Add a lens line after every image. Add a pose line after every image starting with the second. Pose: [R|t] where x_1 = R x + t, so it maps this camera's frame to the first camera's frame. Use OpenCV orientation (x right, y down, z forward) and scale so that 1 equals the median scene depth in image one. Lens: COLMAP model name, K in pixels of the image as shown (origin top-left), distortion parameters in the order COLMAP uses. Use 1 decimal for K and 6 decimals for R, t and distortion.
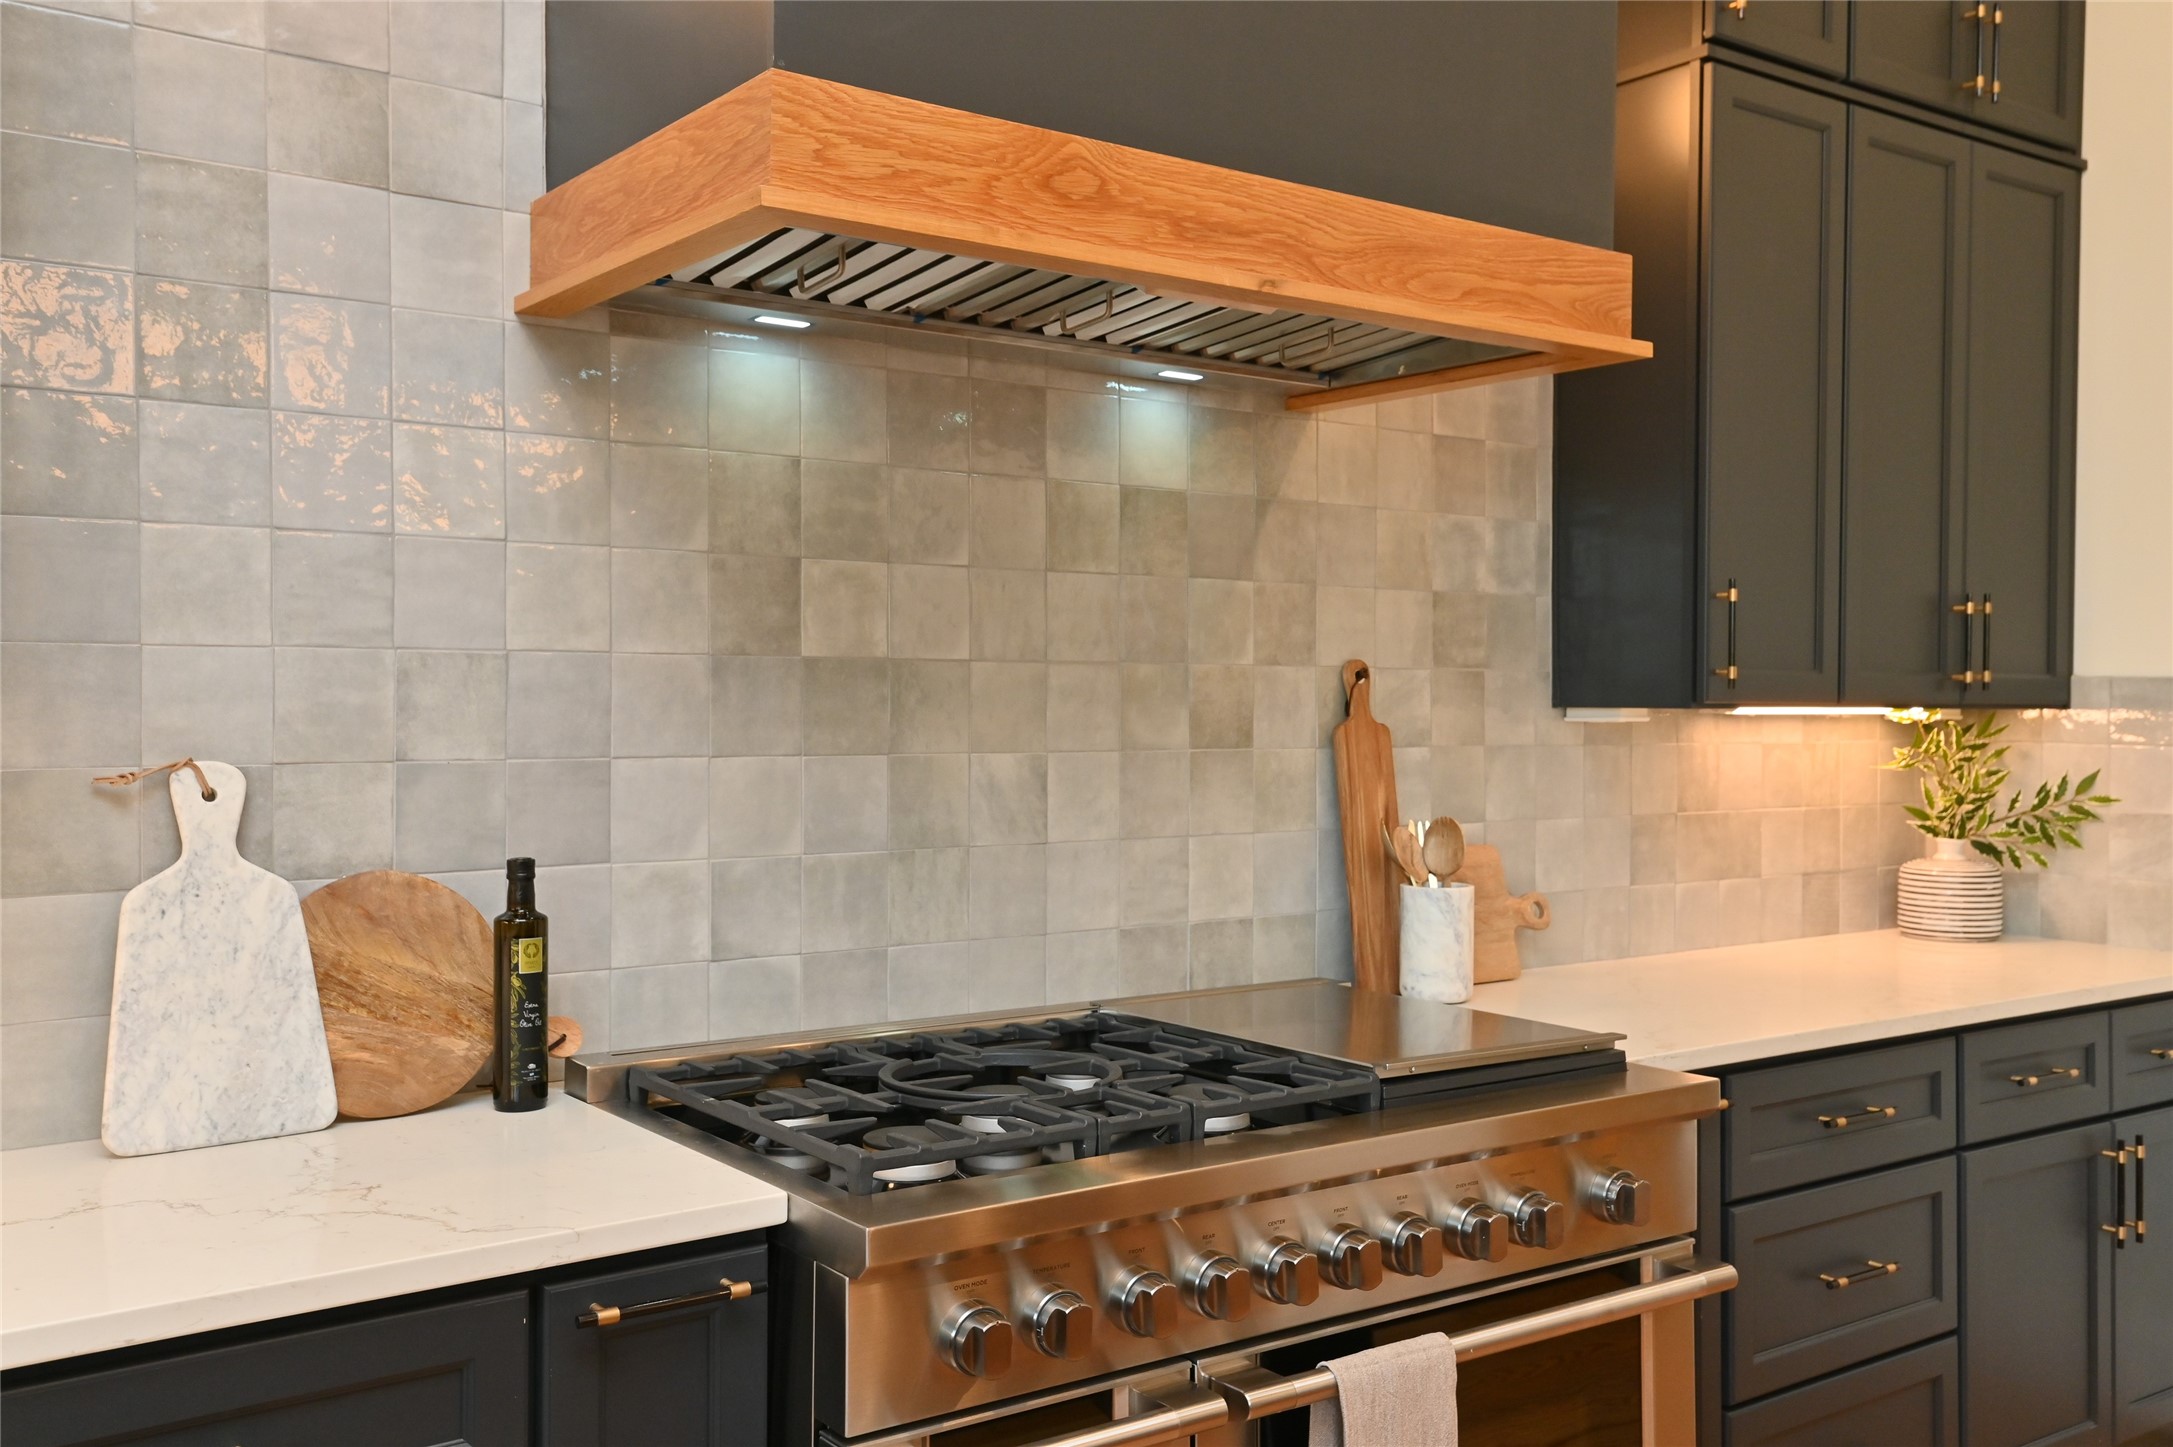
lens RADIAL K [[1909.5, 0, 1088.2], [0, 1909.5, 723.0], [0, 0, 1]] dist [0.002915, 0.001442]
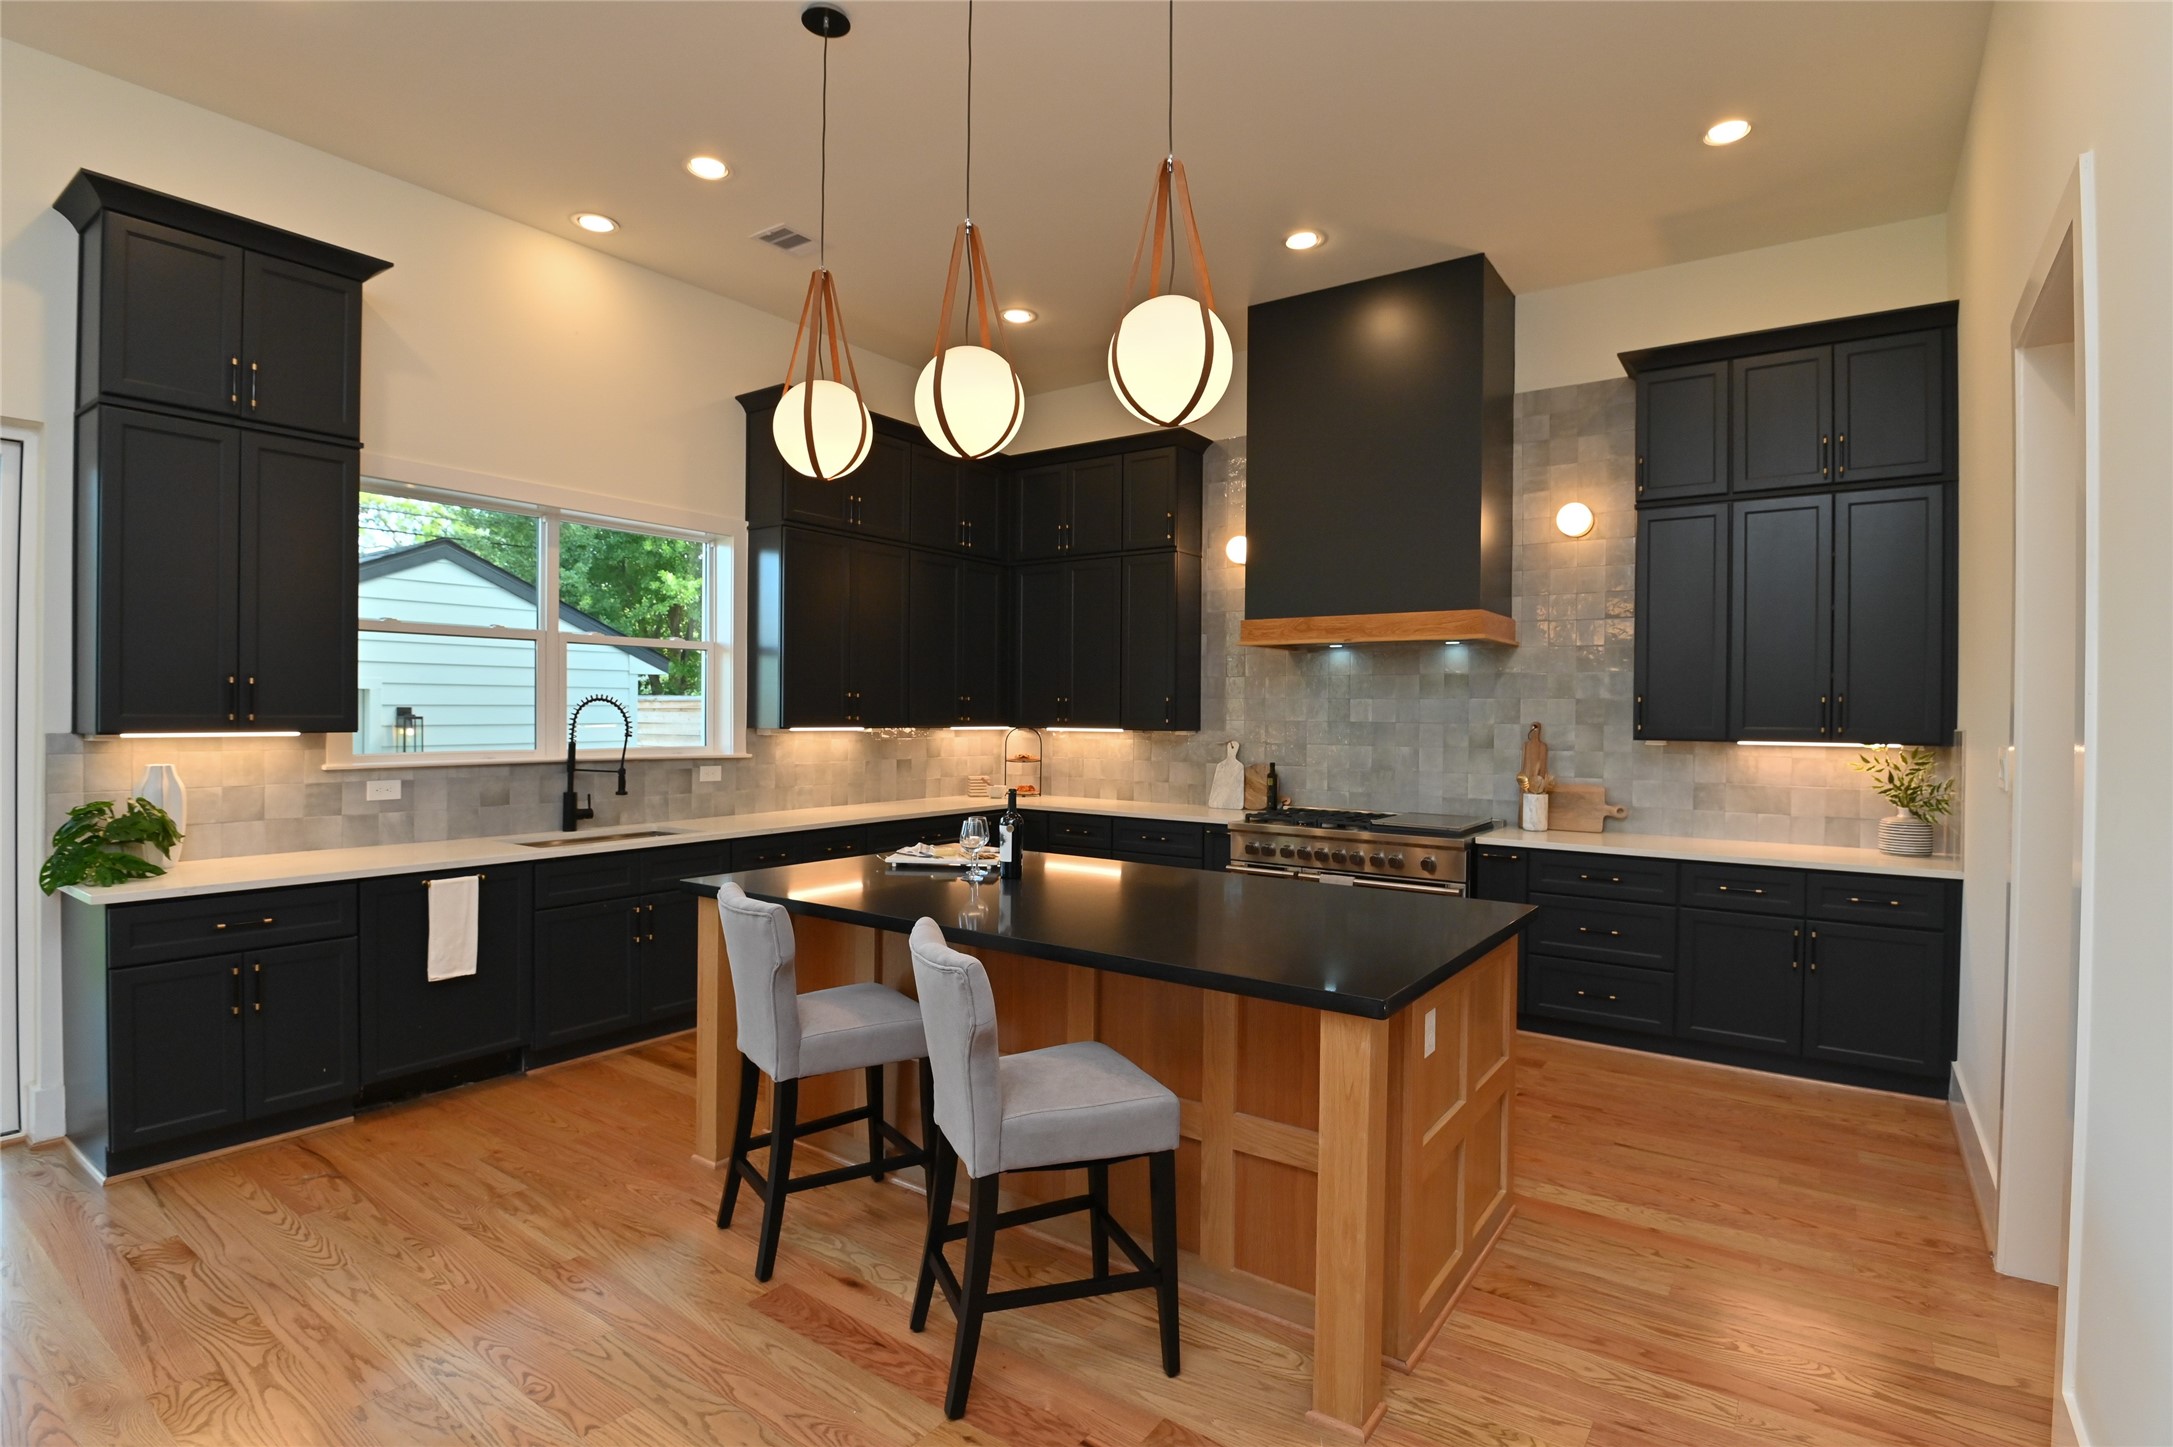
lens RADIAL K [[1067.3, 0, 1093.3], [0, 1067.3, 728.2], [0, 0, 1]] dist [-0.029695, -0.002357]
pose [[0.337410, 0.012324, -0.941277, 1.591784], [-0.021374, 0.999757, 0.005428, -0.017701], [0.941115, 0.018288, 0.337591, -0.283602]]
